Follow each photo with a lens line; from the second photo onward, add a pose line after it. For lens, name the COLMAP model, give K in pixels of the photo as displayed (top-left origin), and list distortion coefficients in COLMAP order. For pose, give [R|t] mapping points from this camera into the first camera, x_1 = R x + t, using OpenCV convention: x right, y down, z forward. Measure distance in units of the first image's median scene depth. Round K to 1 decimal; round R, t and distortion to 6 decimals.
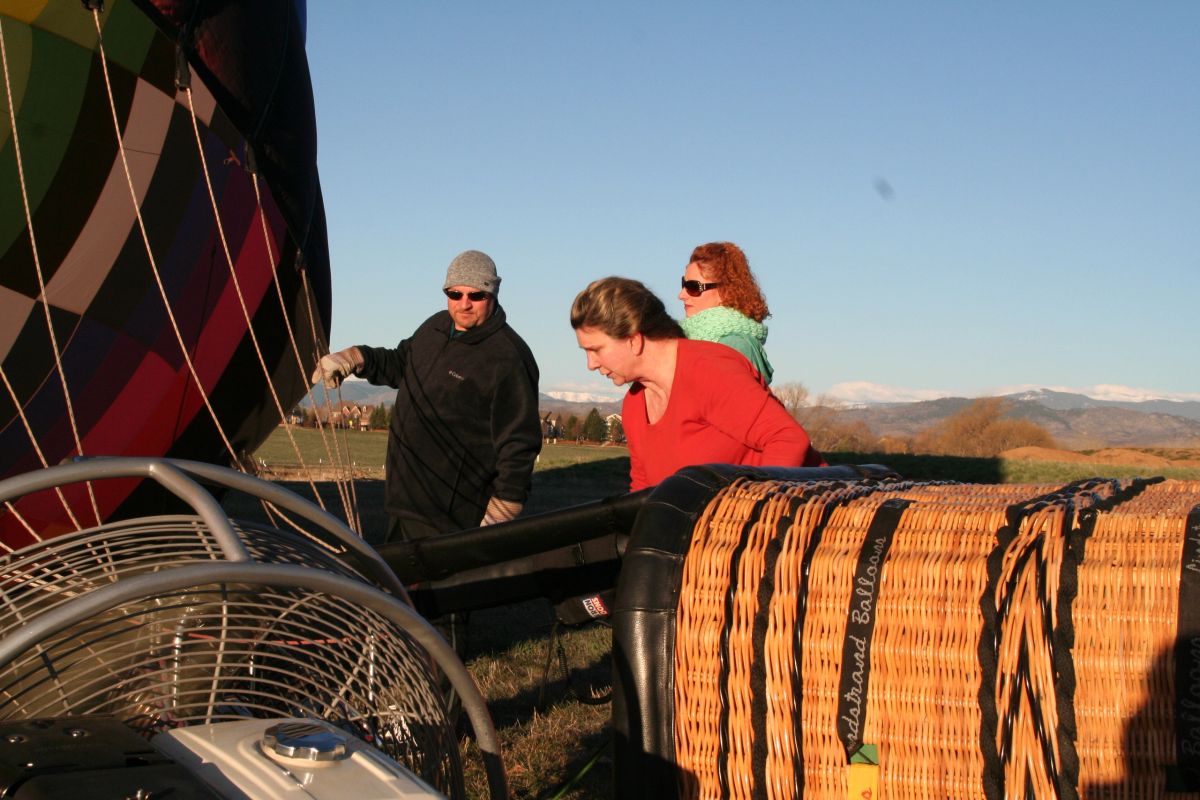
lens RADIAL K [[1891.2, 0, 599.2], [0, 1891.2, 397.4], [0, 0, 1]] dist [0.075305, 0.000000]
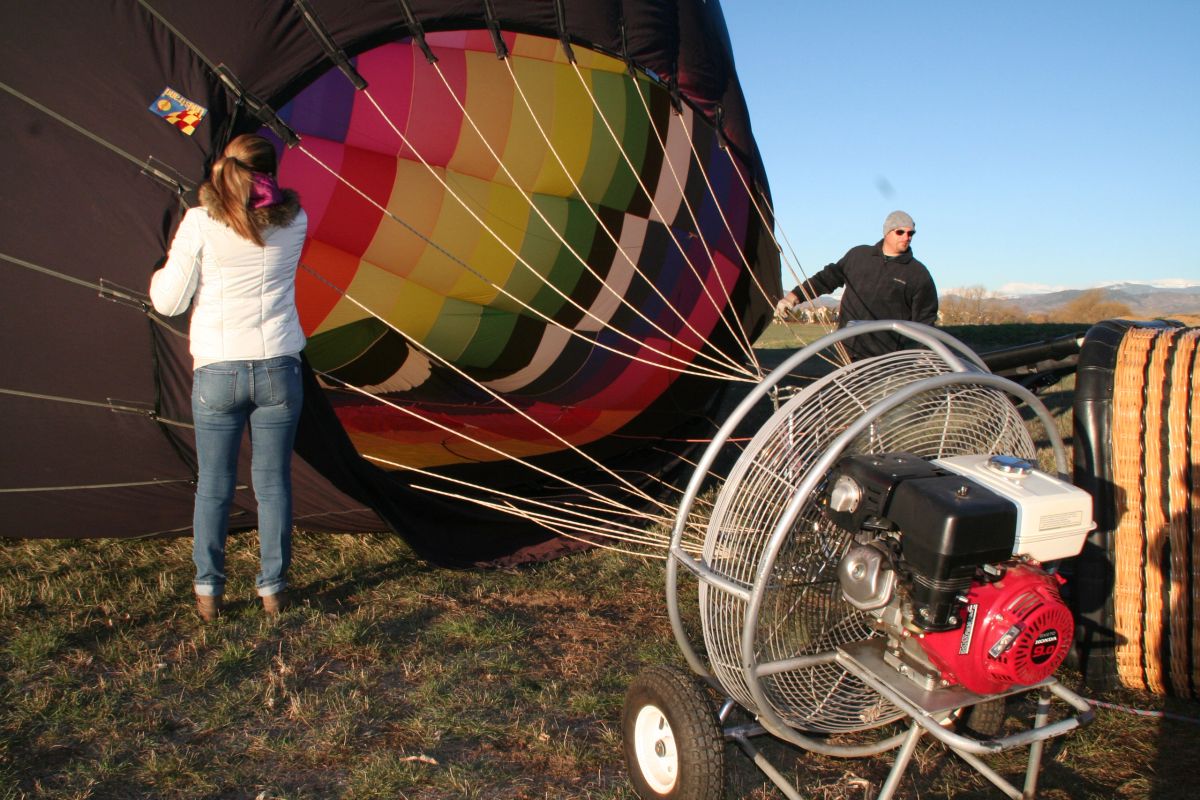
lens RADIAL K [[1068.0, 0, 601.2], [0, 1068.0, 403.4], [0, 0, 1]] dist [-0.002475, 0.001391]
pose [[0.989461, -0.026137, -0.142424, -0.273596], [0.038615, 0.995584, 0.085566, 0.009075], [0.139559, -0.090164, 0.986100, -0.067865]]
